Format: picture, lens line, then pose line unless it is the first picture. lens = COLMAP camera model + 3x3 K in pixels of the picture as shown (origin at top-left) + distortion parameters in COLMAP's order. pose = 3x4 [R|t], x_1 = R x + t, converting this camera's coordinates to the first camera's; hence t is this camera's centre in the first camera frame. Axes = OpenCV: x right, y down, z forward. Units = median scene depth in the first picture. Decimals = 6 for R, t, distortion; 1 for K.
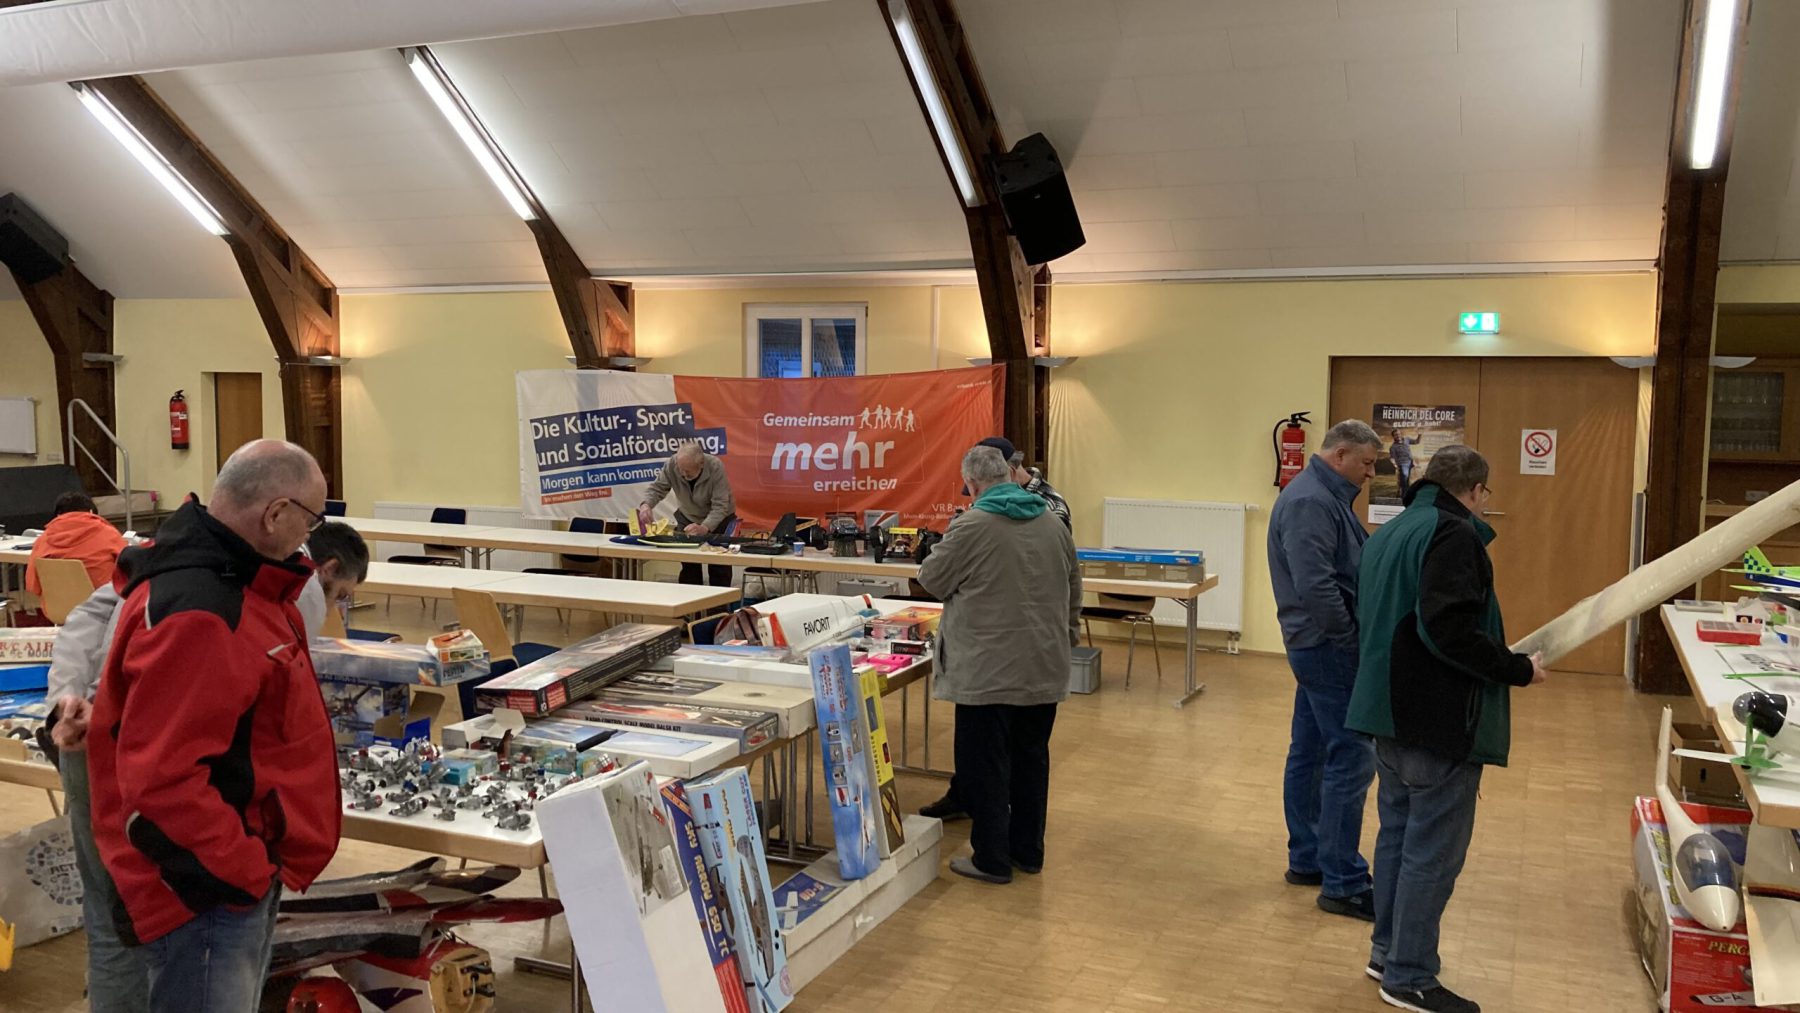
lens RADIAL K [[1475.7, 0, 900.6], [0, 1475.7, 508.2], [0, 0, 1]] dist [-0.006921, -0.001796]
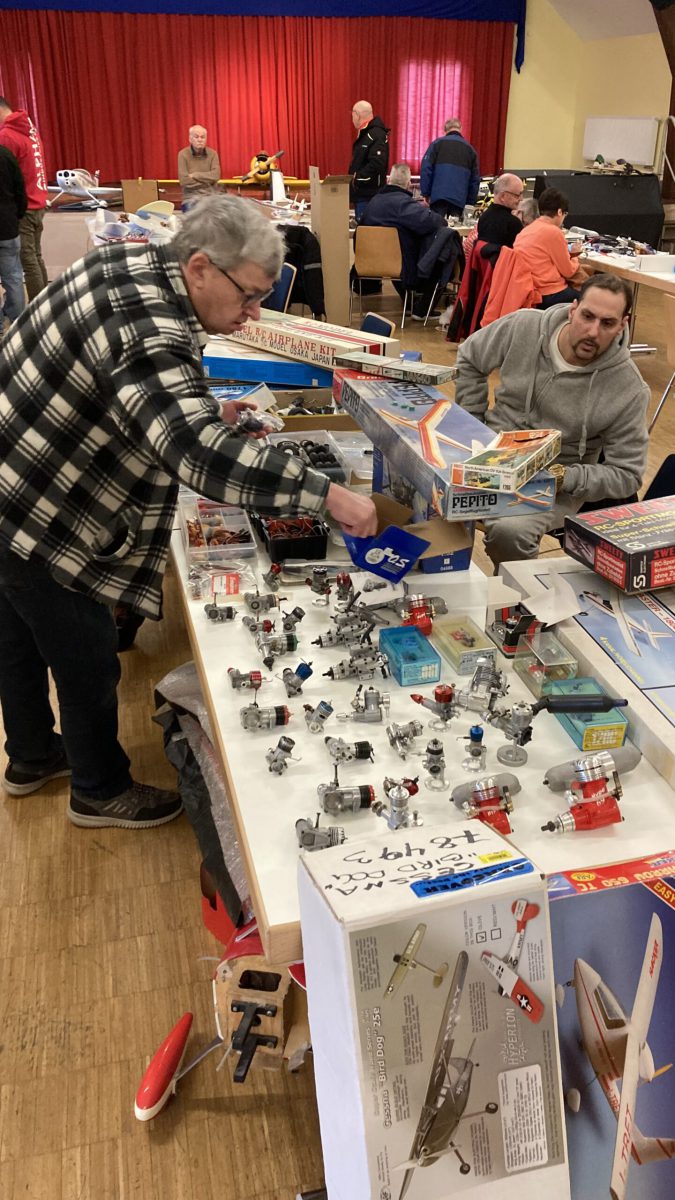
lens RADIAL K [[983.8, 0, 339.4], [0, 983.8, 599.8], [0, 0, 1]] dist [-0.006921, -0.001796]
pose [[0.610762, 0.344909, -0.712746, -0.028605], [-0.070136, 0.920170, 0.385185, -0.004636], [0.788702, -0.185267, 0.586196, 0.685844]]
